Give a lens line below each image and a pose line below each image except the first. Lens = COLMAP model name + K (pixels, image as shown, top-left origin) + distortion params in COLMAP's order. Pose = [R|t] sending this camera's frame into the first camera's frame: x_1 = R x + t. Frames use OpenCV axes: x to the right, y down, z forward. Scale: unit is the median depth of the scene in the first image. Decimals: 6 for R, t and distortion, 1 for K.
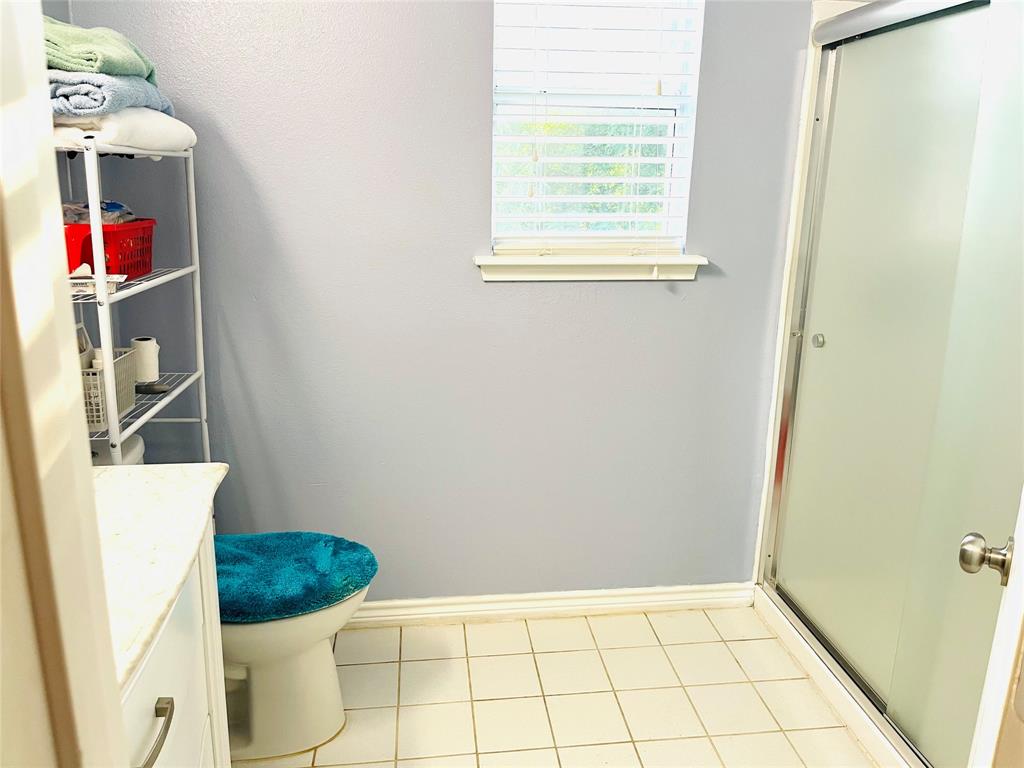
lens RADIAL K [[772.9, 0, 513.1], [0, 772.9, 379.2], [0, 0, 1]] dist [0.067372, -0.109285]
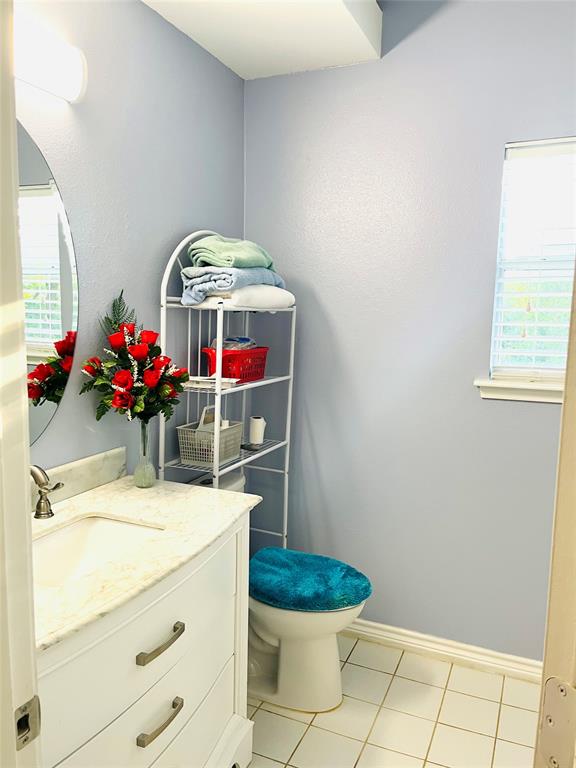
lens RADIAL K [[579.7, 0, 288.0], [0, 579.7, 384.0], [0, 0, 1]] dist [0.067372, -0.109285]
pose [[0.857003, 0.060563, -0.511741, 0.219779], [-0.131125, 0.986011, -0.102901, -0.004047], [0.498350, 0.155288, 0.852955, -0.032640]]
